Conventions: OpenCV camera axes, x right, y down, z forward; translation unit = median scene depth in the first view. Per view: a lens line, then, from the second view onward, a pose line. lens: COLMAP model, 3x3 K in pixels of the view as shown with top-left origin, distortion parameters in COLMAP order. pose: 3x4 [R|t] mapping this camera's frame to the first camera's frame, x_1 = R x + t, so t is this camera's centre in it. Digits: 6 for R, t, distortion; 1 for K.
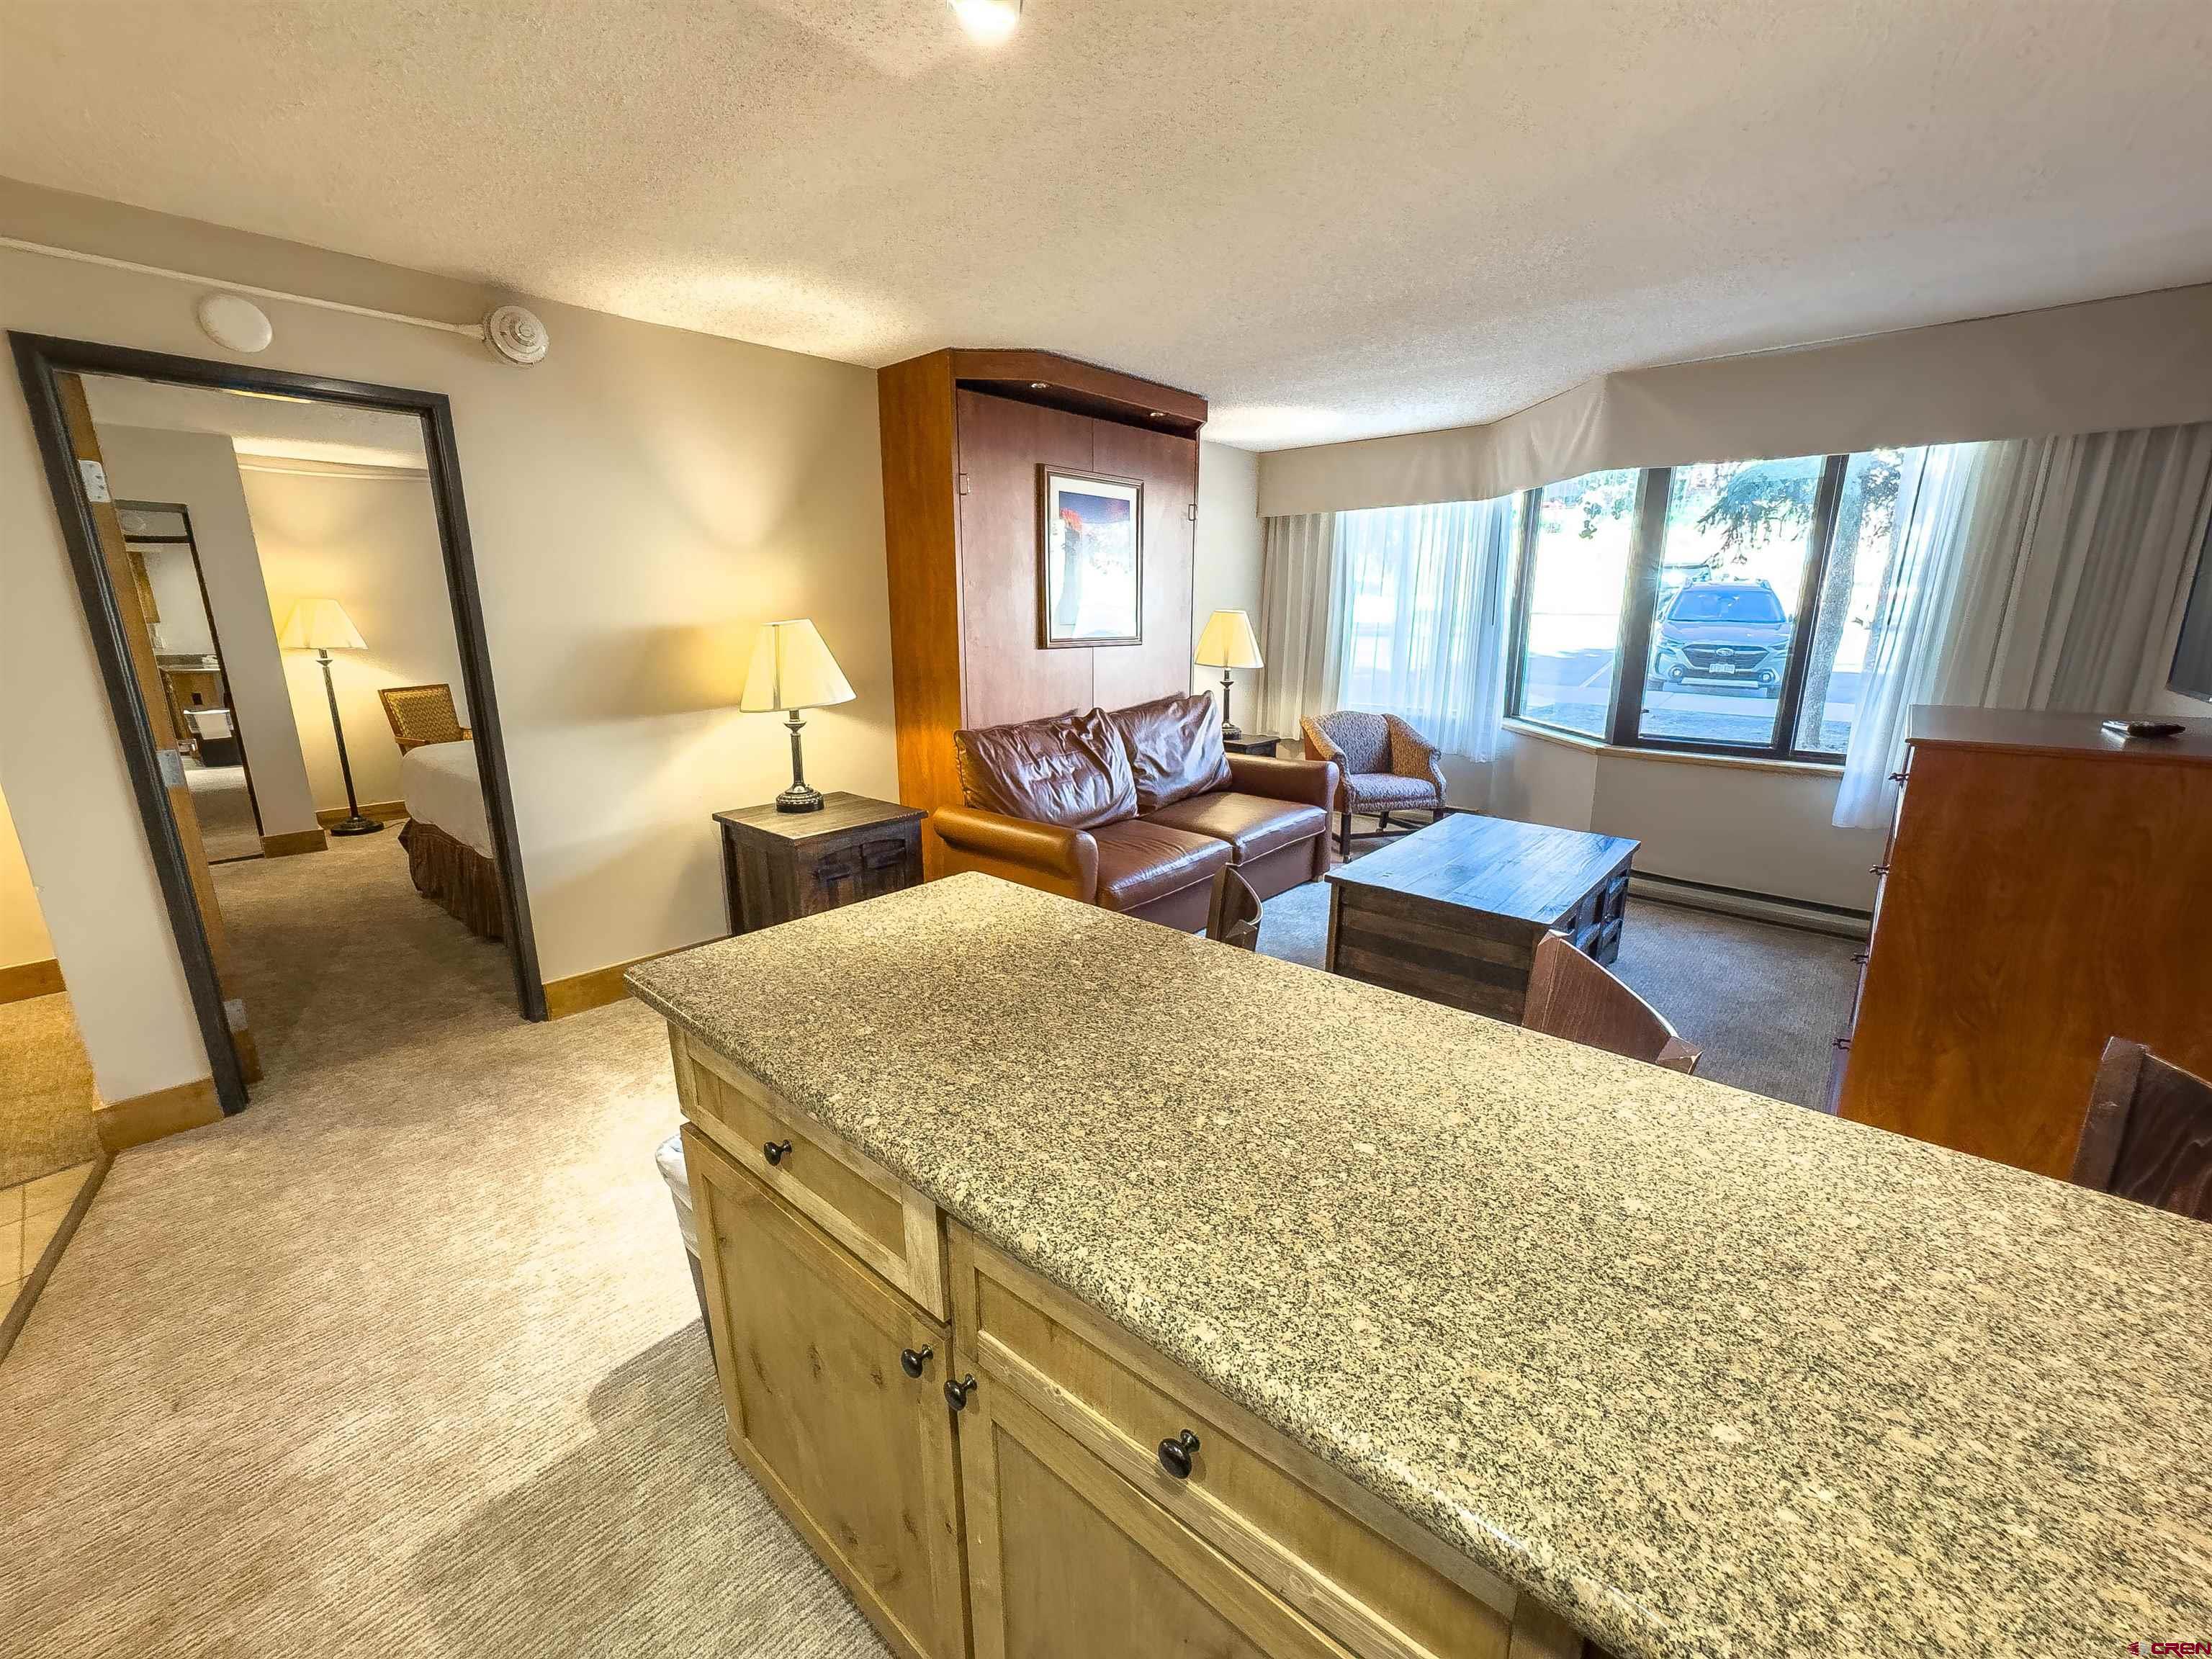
lens RADIAL K [[888.1, 0, 1106.0], [0, 888.1, 829.5], [0, 0, 1]] dist [-0.004089, 0.000246]
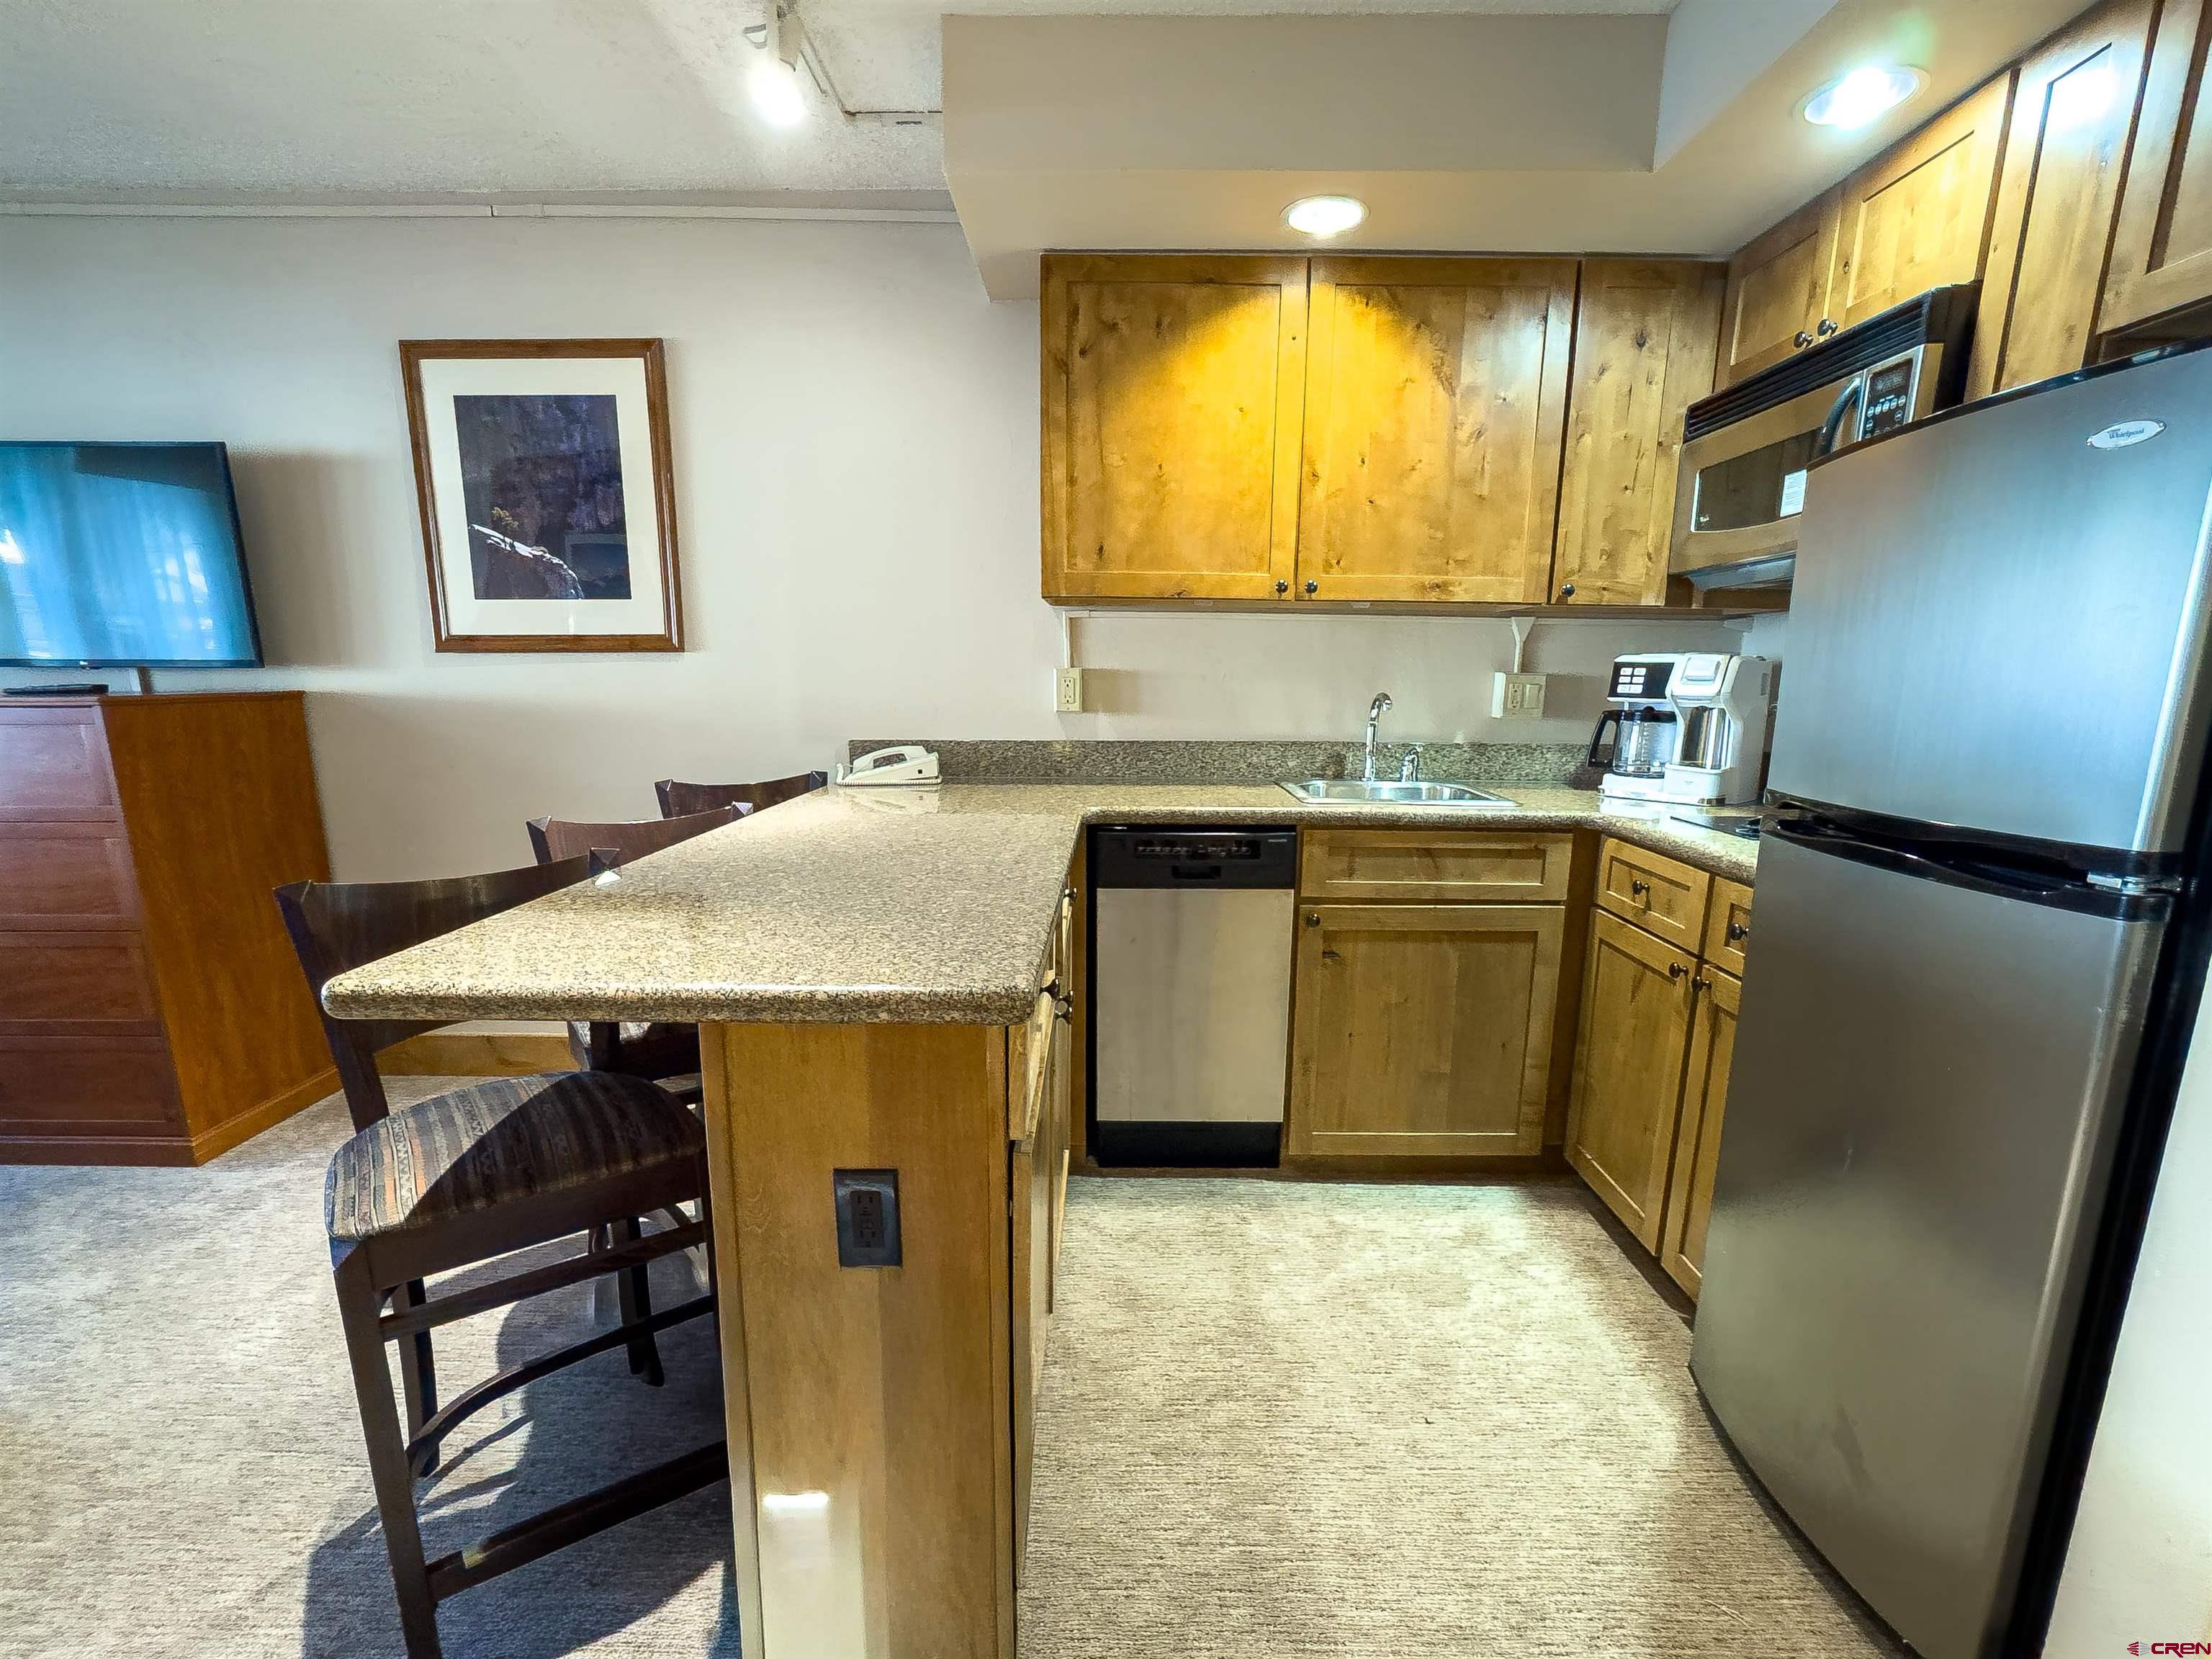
lens RADIAL K [[1068.3, 0, 1102.0], [0, 1068.3, 905.7], [0, 0, 1]] dist [-0.045259, 0.026942]
pose [[-0.652074, -0.165222, 0.739933, -2.166264], [0.178942, 0.914852, 0.361974, -0.310541], [-0.736736, 0.368439, -0.566986, 2.622559]]
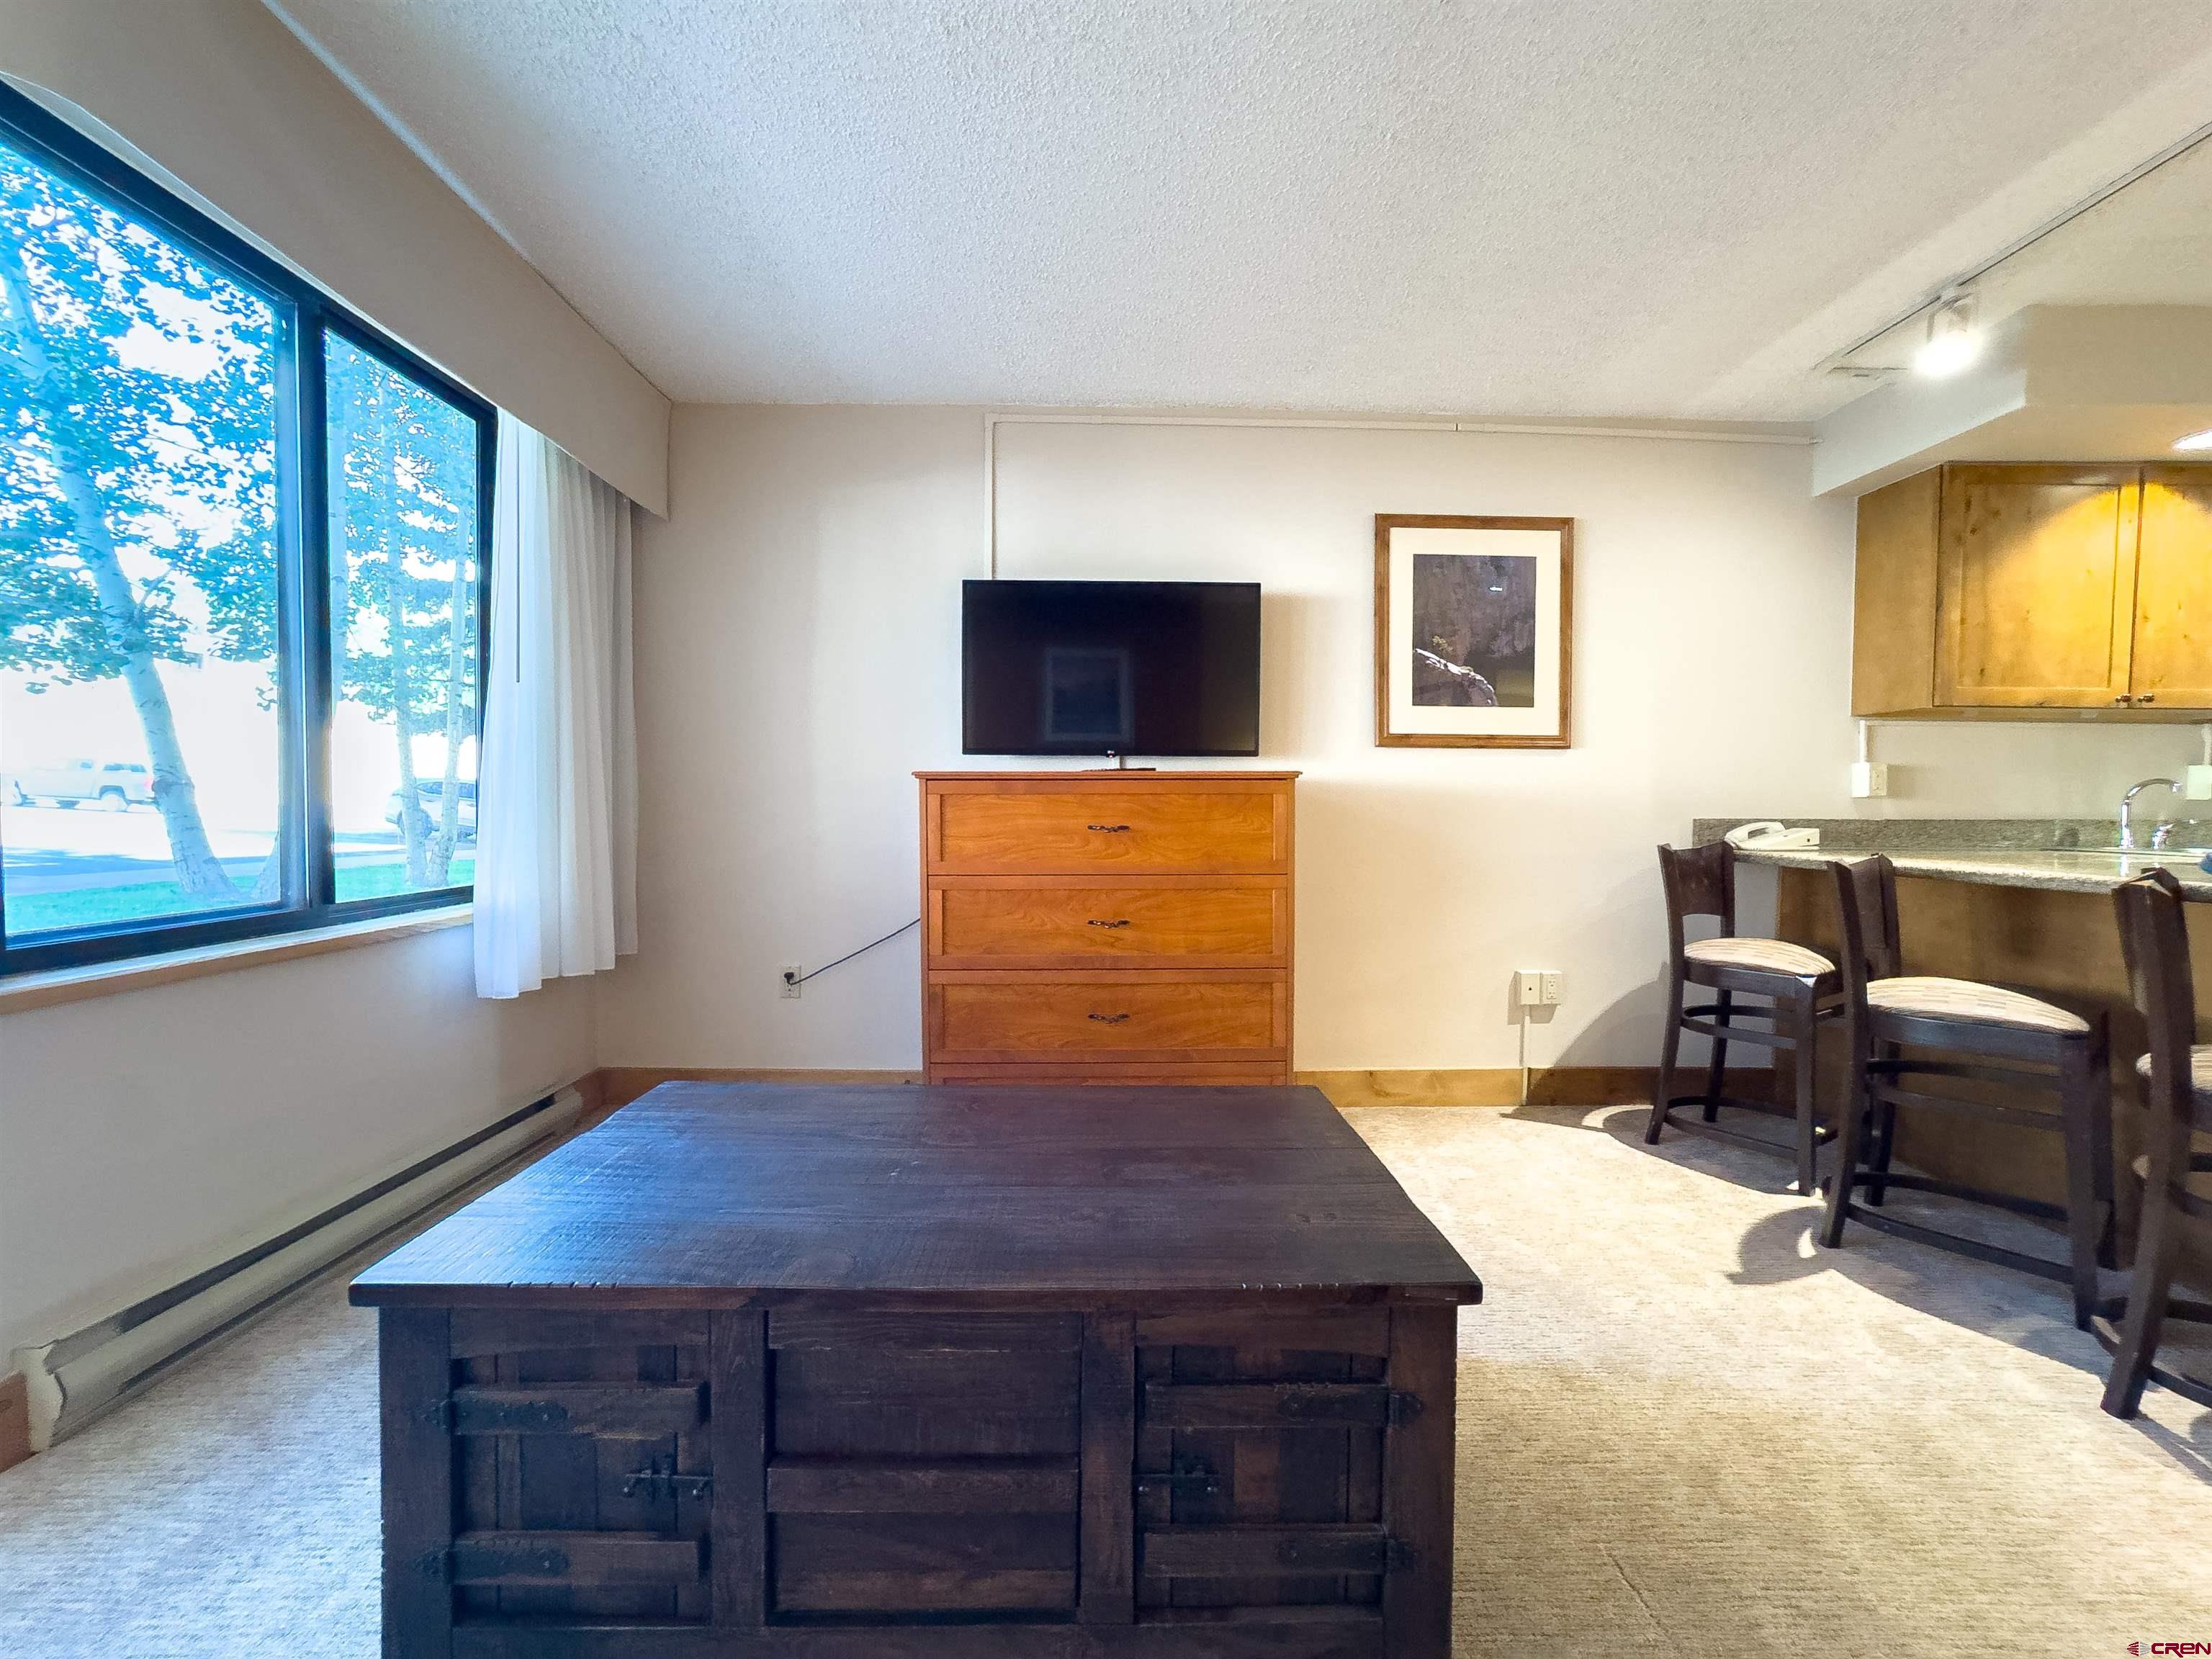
lens RADIAL K [[902.8, 0, 1106.0], [0, 902.8, 829.5], [0, 0, 1]] dist [-0.032980, 0.014055]
pose [[-0.675889, -0.021535, 0.736689, 0.480236], [0.174292, 0.966549, 0.188161, -0.871052], [-0.716098, 0.255575, -0.649526, 5.796026]]
